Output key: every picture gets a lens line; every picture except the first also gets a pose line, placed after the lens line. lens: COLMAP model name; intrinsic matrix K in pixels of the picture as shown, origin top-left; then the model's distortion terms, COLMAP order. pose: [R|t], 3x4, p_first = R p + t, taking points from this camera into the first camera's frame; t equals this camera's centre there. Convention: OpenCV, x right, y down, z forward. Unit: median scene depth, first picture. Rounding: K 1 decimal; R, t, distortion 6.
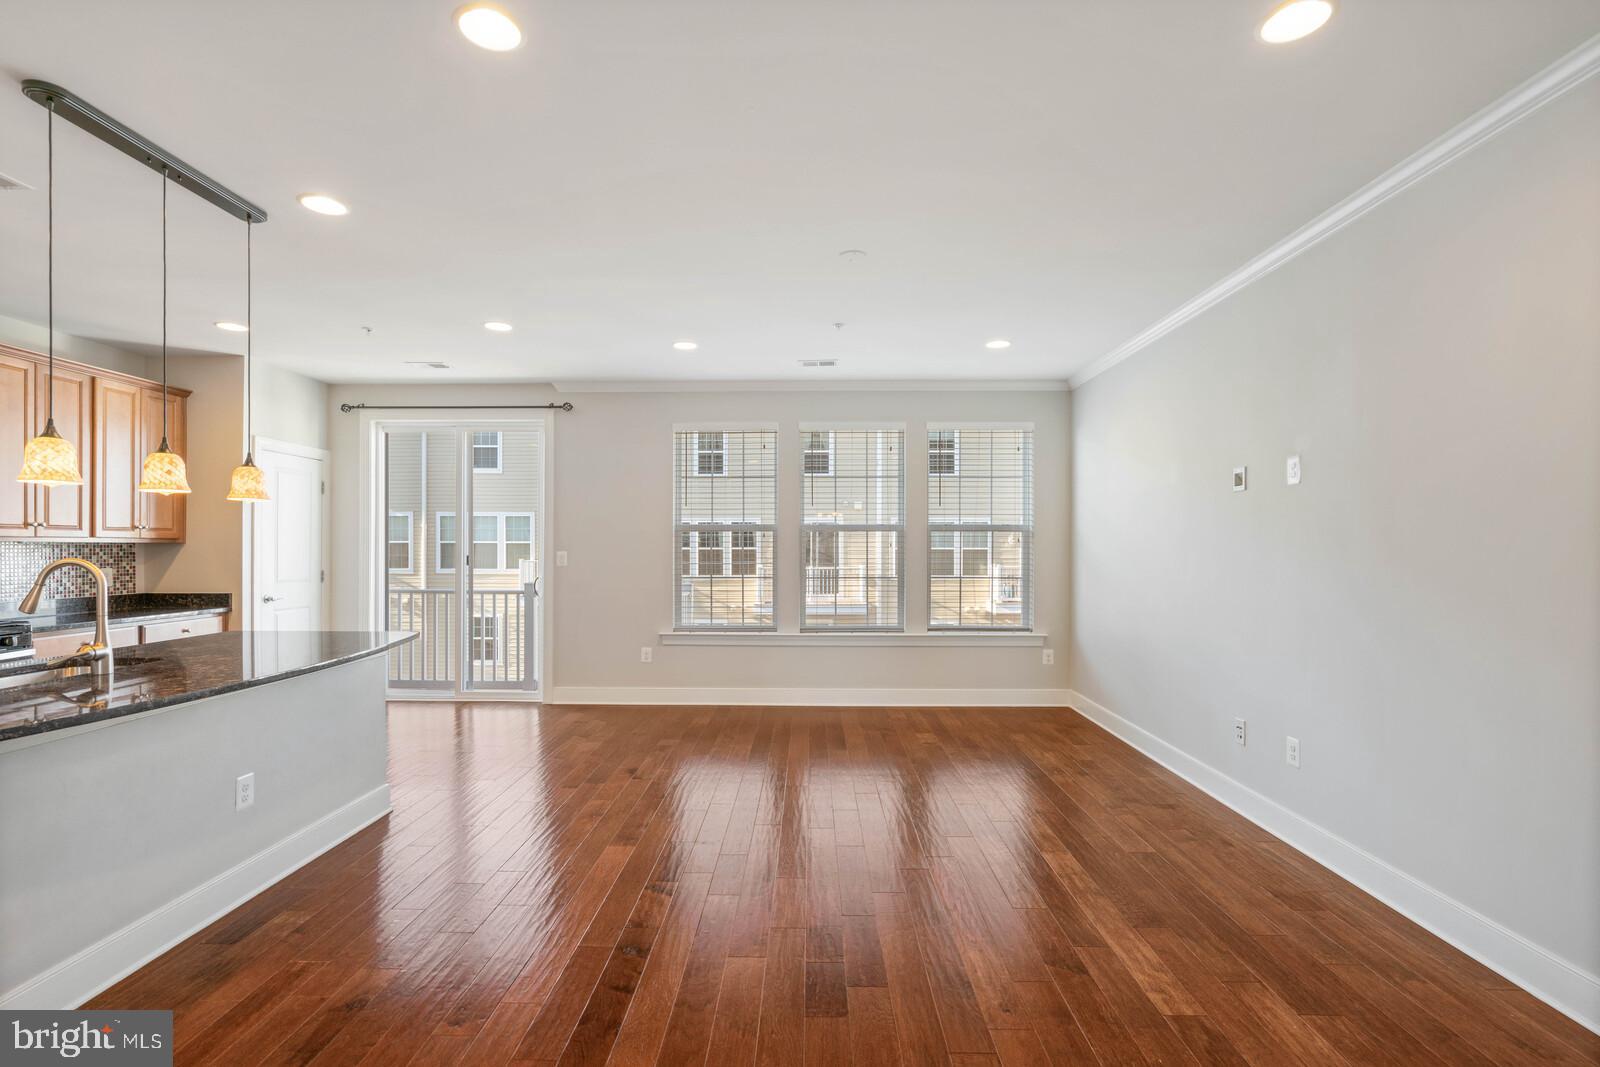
lens RADIAL K [[755.1, 0, 796.7], [0, 755.1, 549.5], [0, 0, 1]] dist [0.000783, 0.000676]
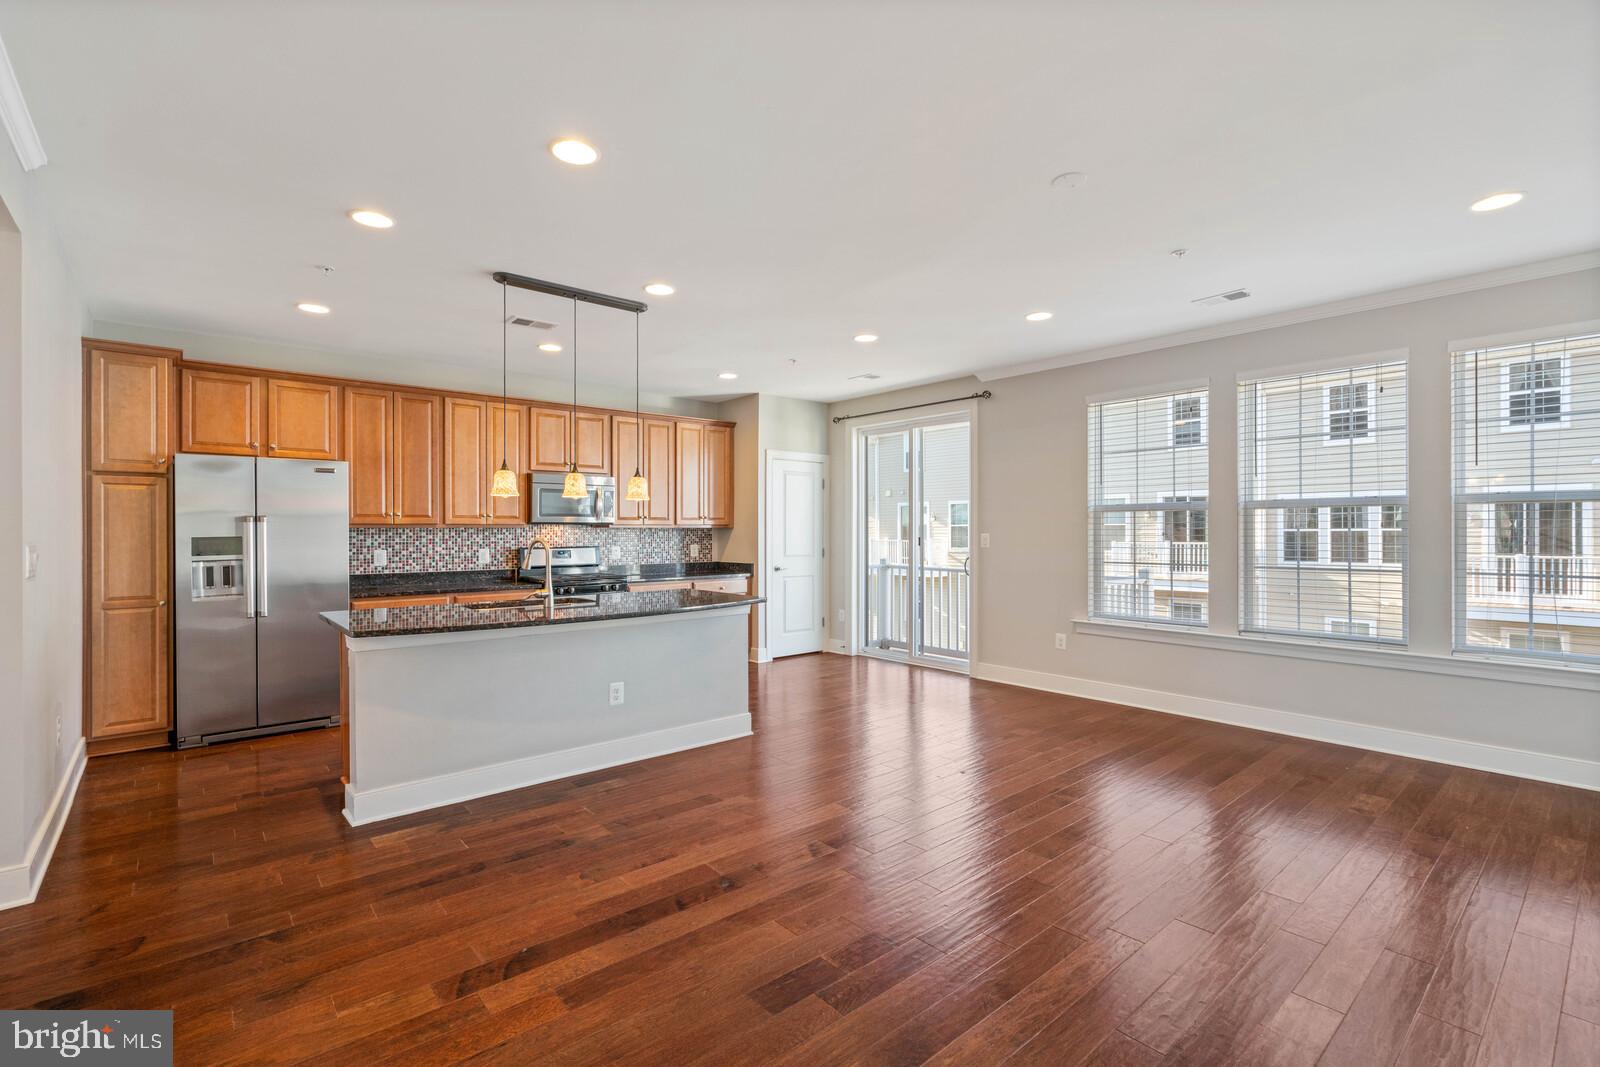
lens RADIAL K [[724.5, 0, 793.1], [0, 724.5, 530.1], [0, 0, 1]] dist [-0.001933, 0.000122]
pose [[0.664693, -0.003163, -0.747110, 0.334951], [0.002055, 0.999995, -0.002405, -0.000795], [0.747113, 0.000063, 0.664697, 0.171977]]
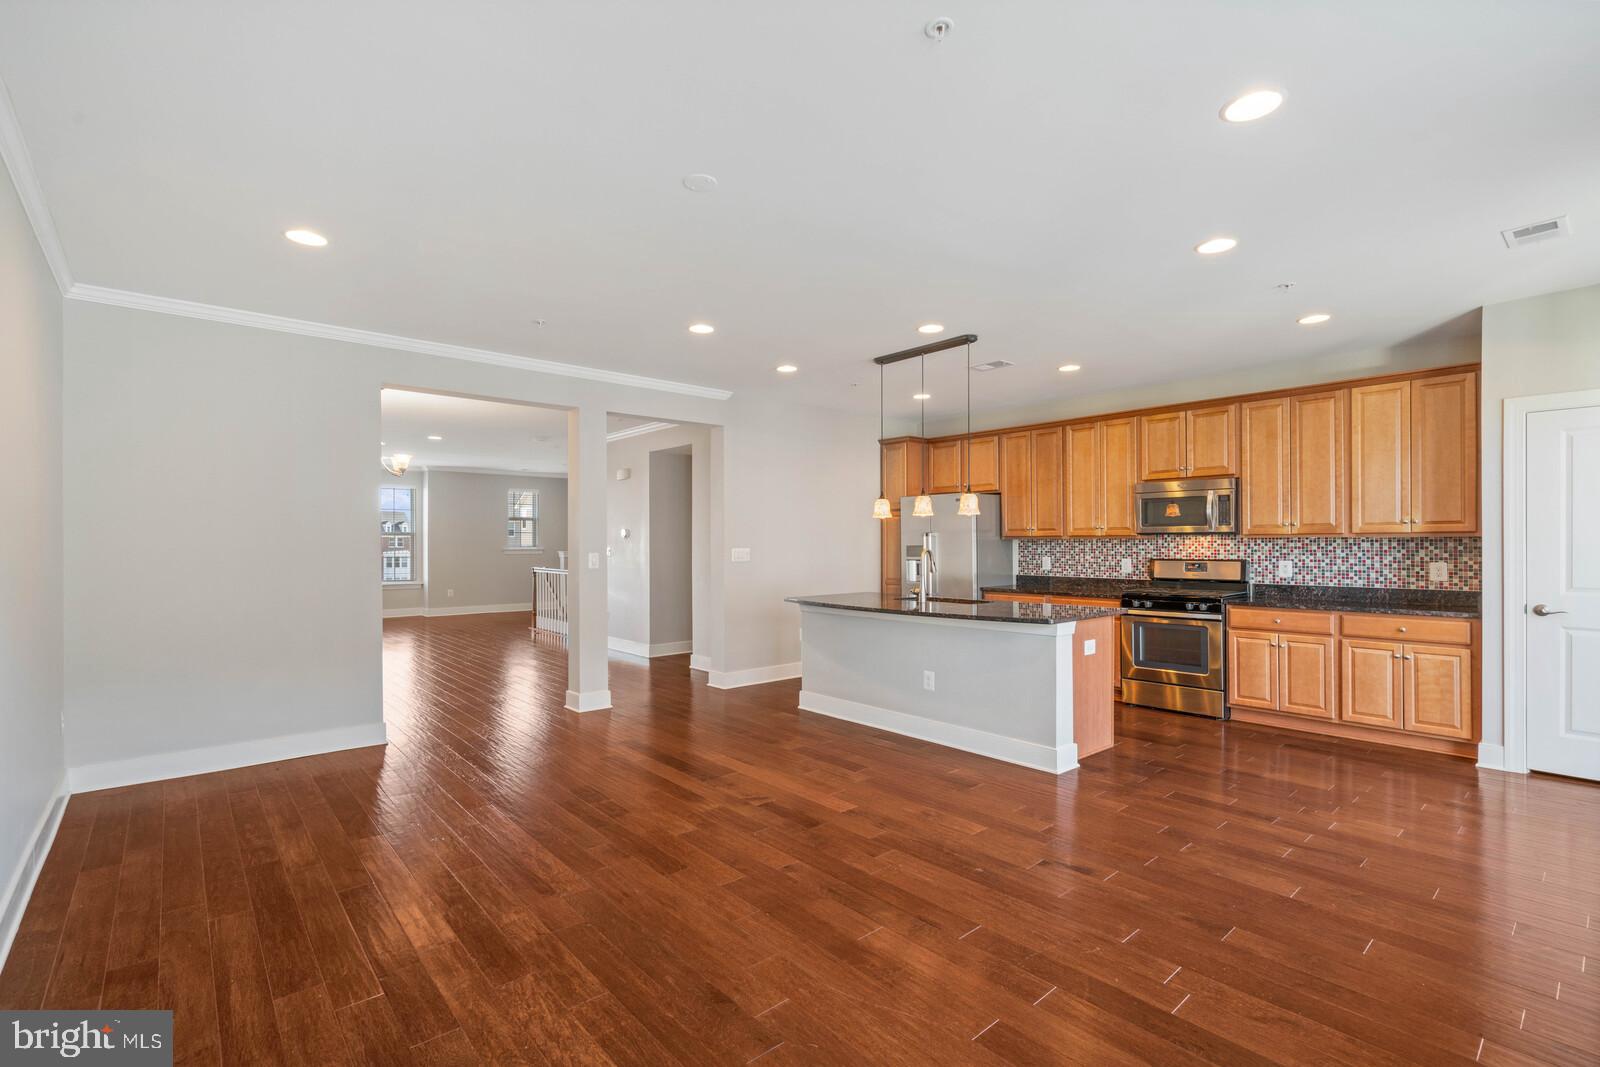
lens RADIAL K [[727.7, 0, 793.7], [0, 727.7, 538.4], [0, 0, 1]] dist [-0.001120, 0.000572]
pose [[-0.744023, -0.002923, -0.668148, 0.373345], [0.000899, 0.999985, -0.005375, -0.002738], [0.668154, -0.004599, -0.744009, 1.178993]]
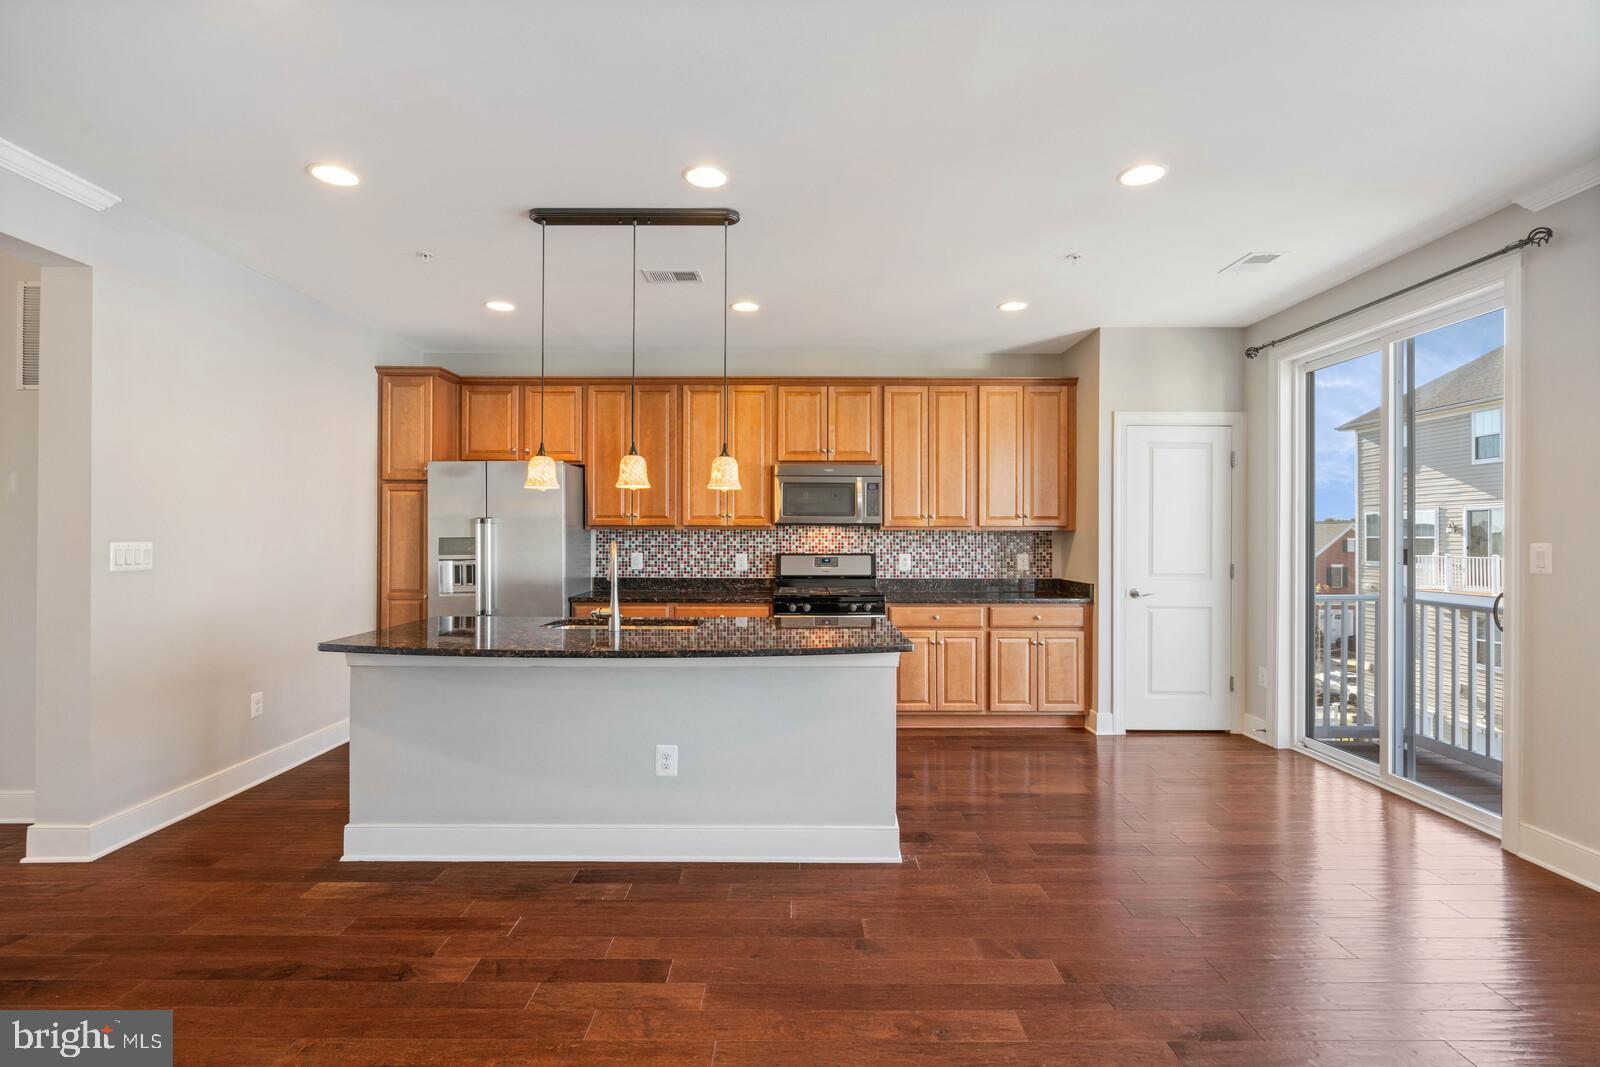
lens RADIAL K [[764.7, 0, 796.1], [0, 764.7, 530.7], [0, 0, 1]] dist [-0.001795, 0.000854]
pose [[0.019348, -0.006919, -0.999789, 0.208598], [-0.004340, 0.999966, -0.007004, 0.000129], [0.999803, 0.004474, 0.019317, 0.663432]]
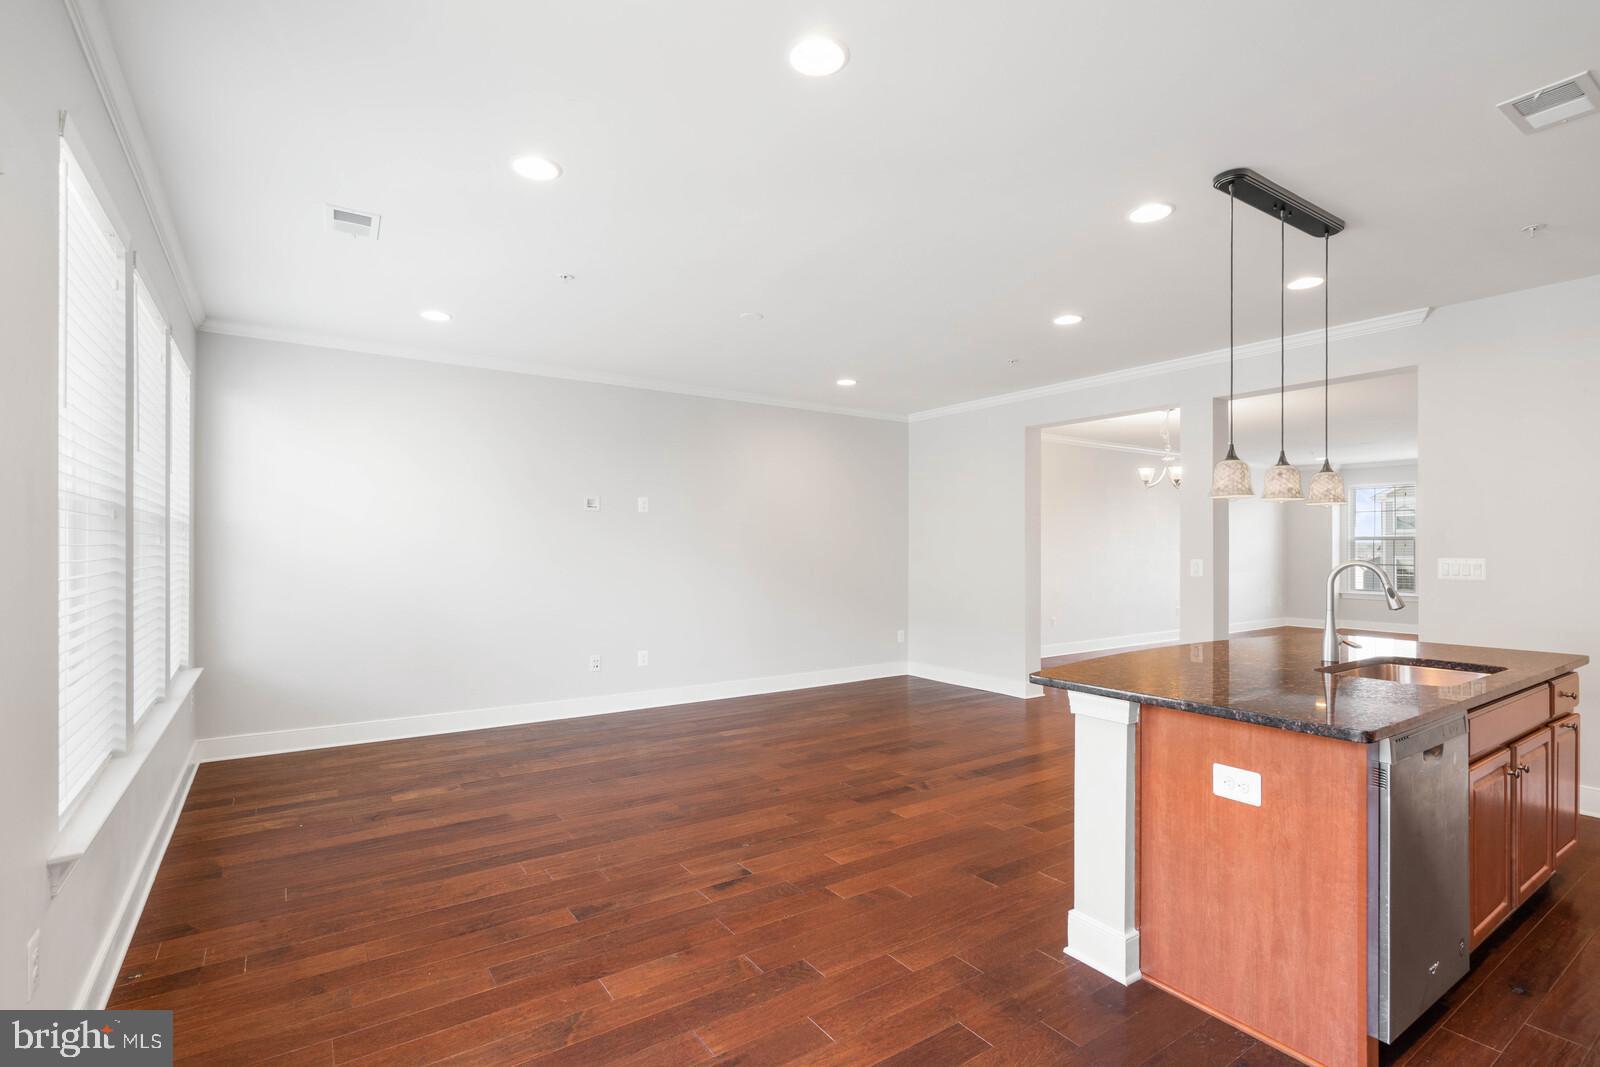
lens RADIAL K [[744.8, 0, 795.9], [0, 744.8, 543.6], [0, 0, 1]] dist [-0.000663, 0.000124]
pose [[-0.581933, -0.000178, 0.813237, -0.702108], [-0.002419, 0.999996, -0.001513, -0.005390], [-0.813233, -0.002848, -0.581931, 1.190862]]
